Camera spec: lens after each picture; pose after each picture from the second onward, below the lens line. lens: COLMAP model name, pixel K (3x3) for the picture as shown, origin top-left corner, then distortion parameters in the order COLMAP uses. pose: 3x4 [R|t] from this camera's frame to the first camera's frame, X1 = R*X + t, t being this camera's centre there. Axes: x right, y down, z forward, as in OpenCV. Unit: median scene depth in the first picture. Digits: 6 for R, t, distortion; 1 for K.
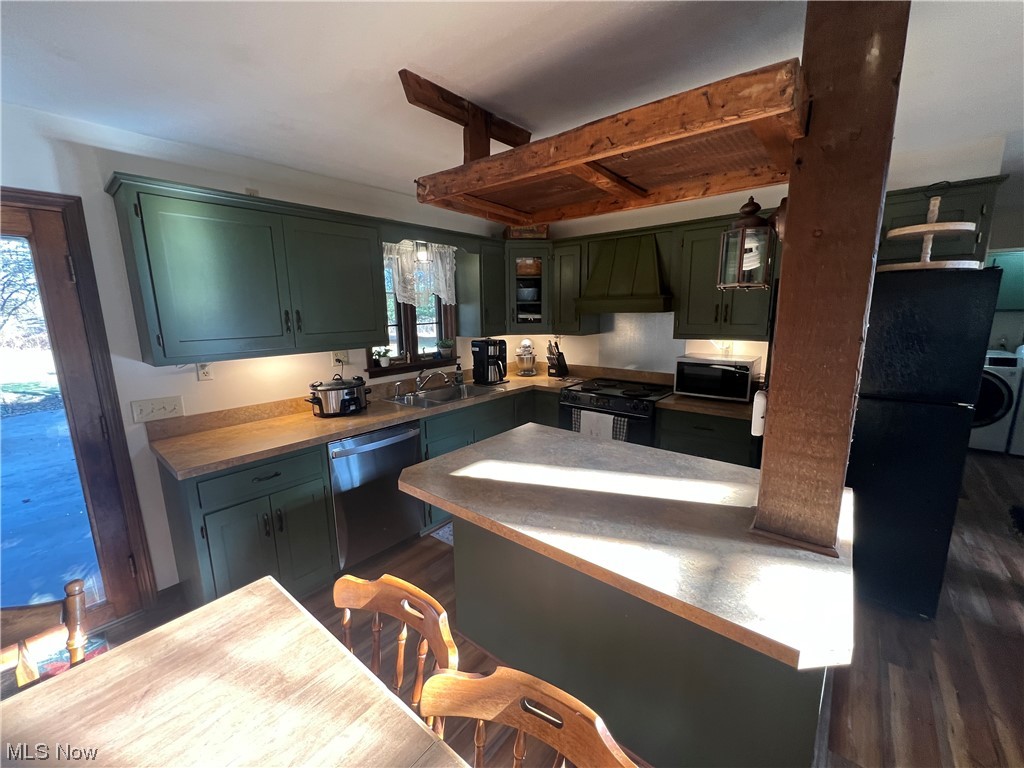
lens RADIAL K [[411.7, 0, 511.5], [0, 411.7, 387.2], [0, 0, 1]] dist [-0.004323, -0.000240]
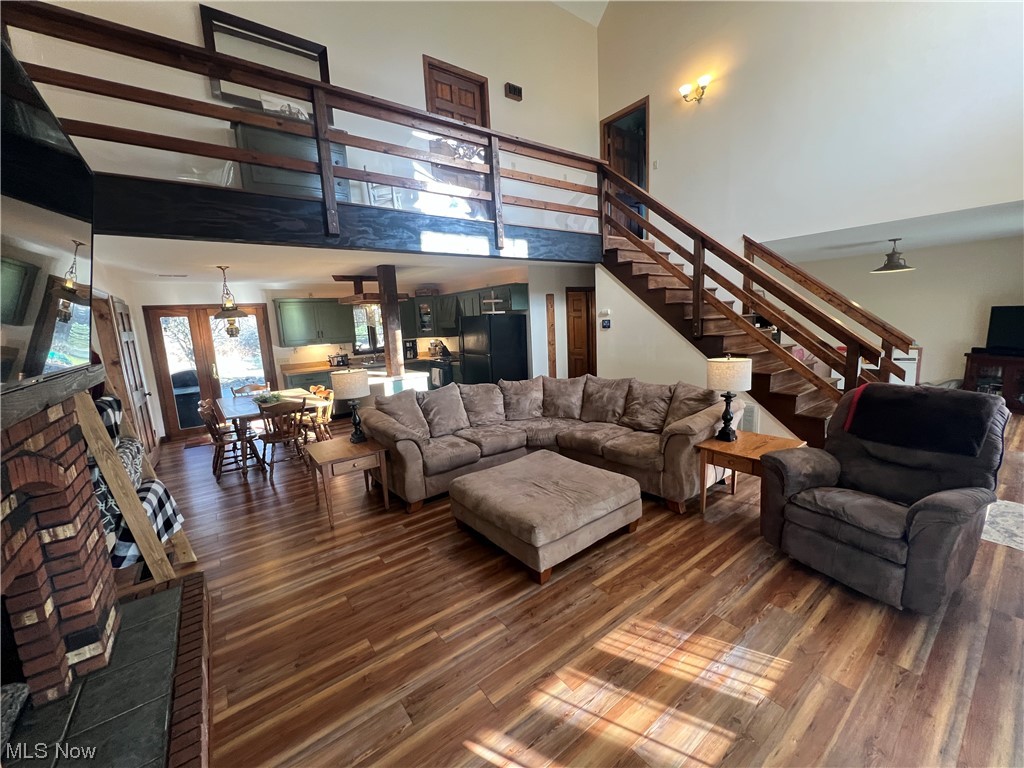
lens RADIAL K [[411.7, 0, 512.4], [0, 411.7, 383.3], [0, 0, 1]] dist [-0.004323, -0.000240]
pose [[0.973396, 0.003421, -0.229106, 1.659344], [-0.008734, 0.999716, -0.022179, 0.273857], [0.228965, 0.023590, 0.973149, -1.768844]]
